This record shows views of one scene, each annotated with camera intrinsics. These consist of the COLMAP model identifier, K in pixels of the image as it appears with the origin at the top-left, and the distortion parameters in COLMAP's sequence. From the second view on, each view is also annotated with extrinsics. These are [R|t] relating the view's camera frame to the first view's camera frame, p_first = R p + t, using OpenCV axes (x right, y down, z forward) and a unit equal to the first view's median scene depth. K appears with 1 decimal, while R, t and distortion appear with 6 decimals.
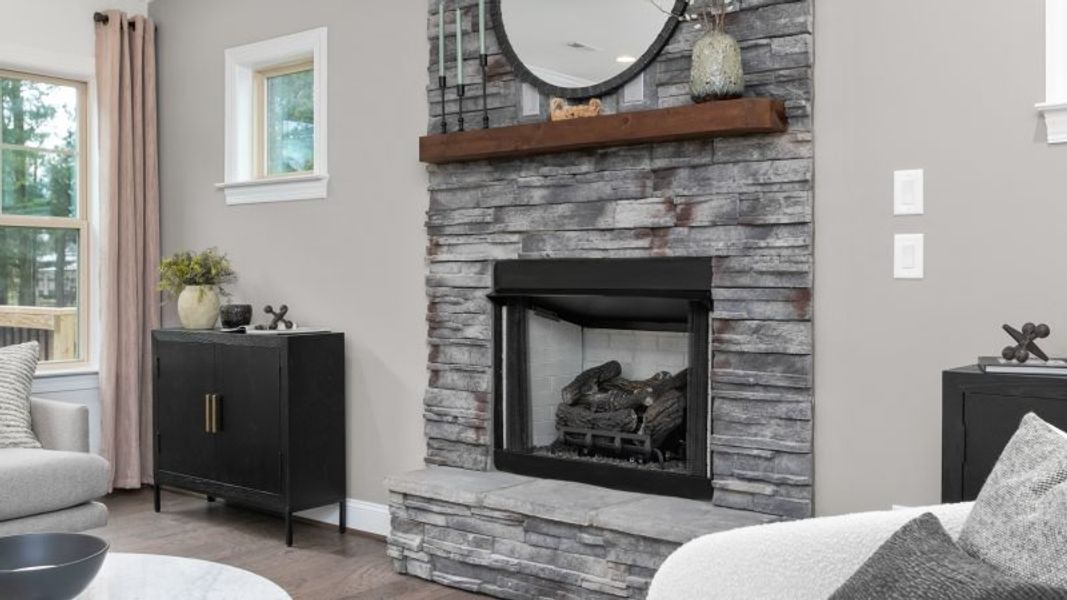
lens RADIAL K [[1031.4, 0, 530.1], [0, 1031.4, 289.0], [0, 0, 1]] dist [-0.008559, 0.000000]
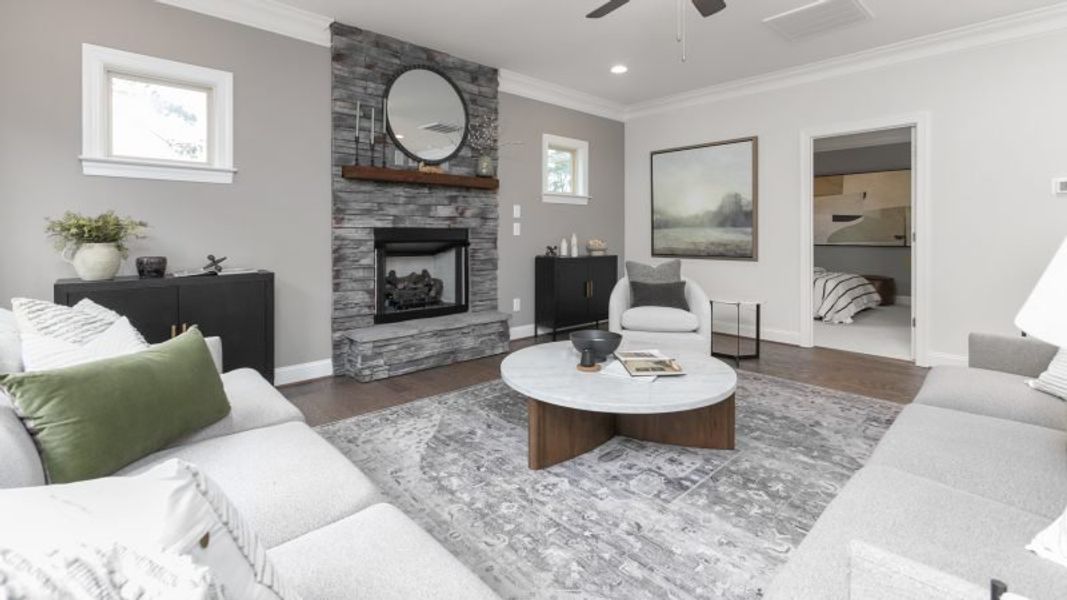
lens RADIAL K [[480.5, 0, 528.6], [0, 480.5, 232.9], [0, 0, 1]] dist [-0.016793, 0.008263]
pose [[0.154949, -0.003601, 0.987916, -1.040624], [0.005964, 0.999979, 0.002710, -0.018157], [-0.987905, 0.005472, 0.154967, 0.562294]]
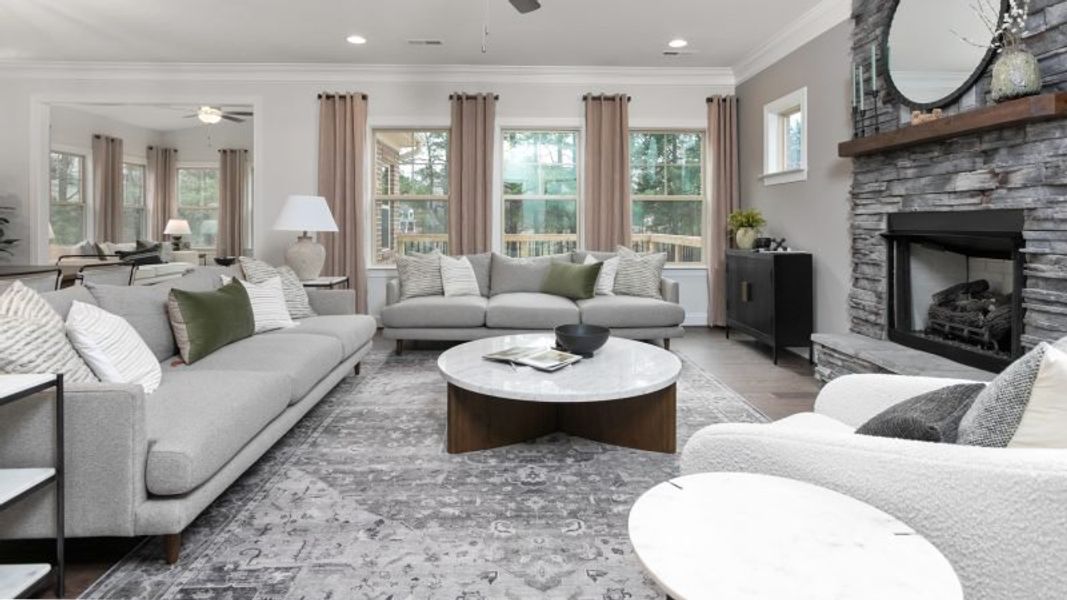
lens RADIAL K [[551.6, 0, 533.5], [0, 551.6, 225.5], [0, 0, 1]] dist [-0.002169, 0.006385]
pose [[0.653494, 0.001065, -0.756931, 0.280378], [-0.006125, 0.999974, -0.003881, -0.001341], [0.756907, 0.007173, 0.653483, -0.003388]]
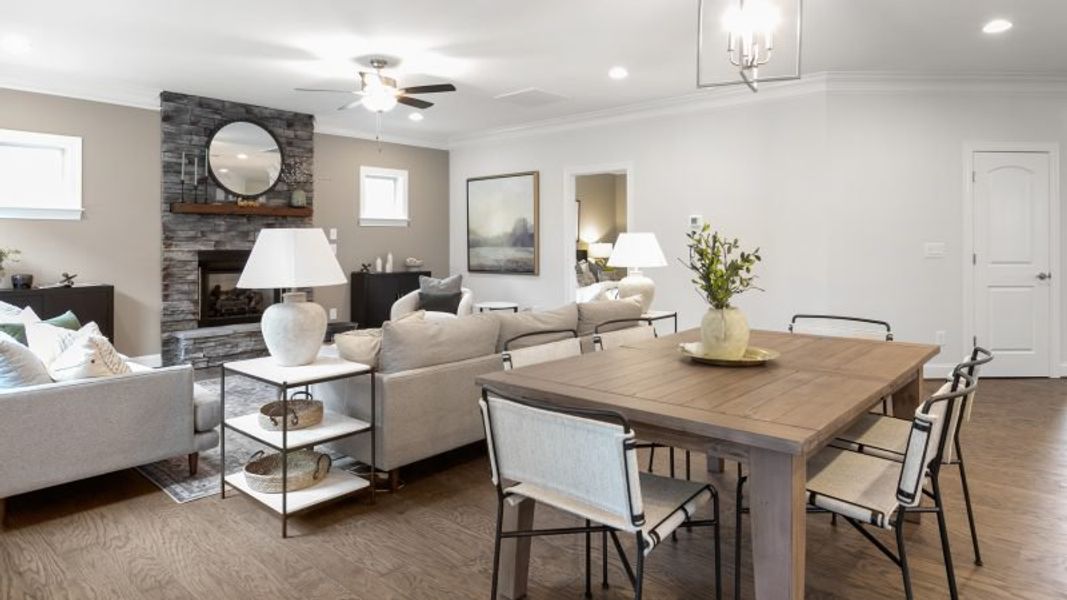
lens RADIAL K [[630.4, 0, 517.2], [0, 630.4, 237.2], [0, 0, 1]] dist [0.007242, -0.002865]
pose [[0.077932, 0.008547, 0.996922, -1.732818], [0.011588, 0.999888, -0.009479, -0.039886], [-0.996891, 0.012291, 0.077825, 0.038815]]
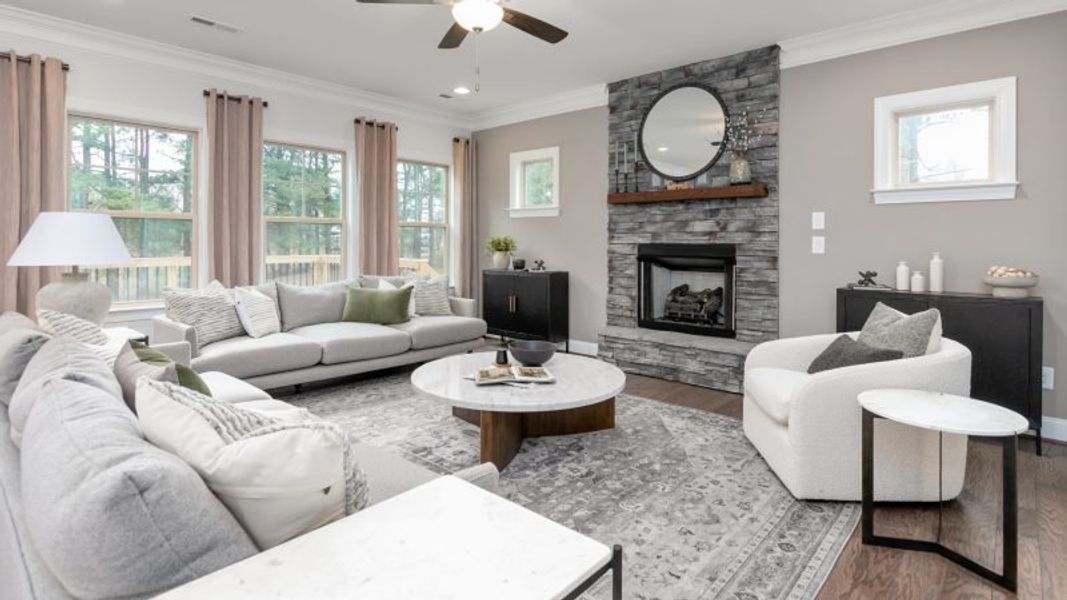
lens RADIAL K [[528.7, 0, 534.6], [0, 528.7, 241.1], [0, 0, 1]] dist [-0.013239, 0.008627]
pose [[0.998145, 0.003768, -0.060761, -0.222208], [-0.004380, 0.999941, -0.009945, -0.020591], [0.060720, 0.010193, 0.998103, -0.315106]]
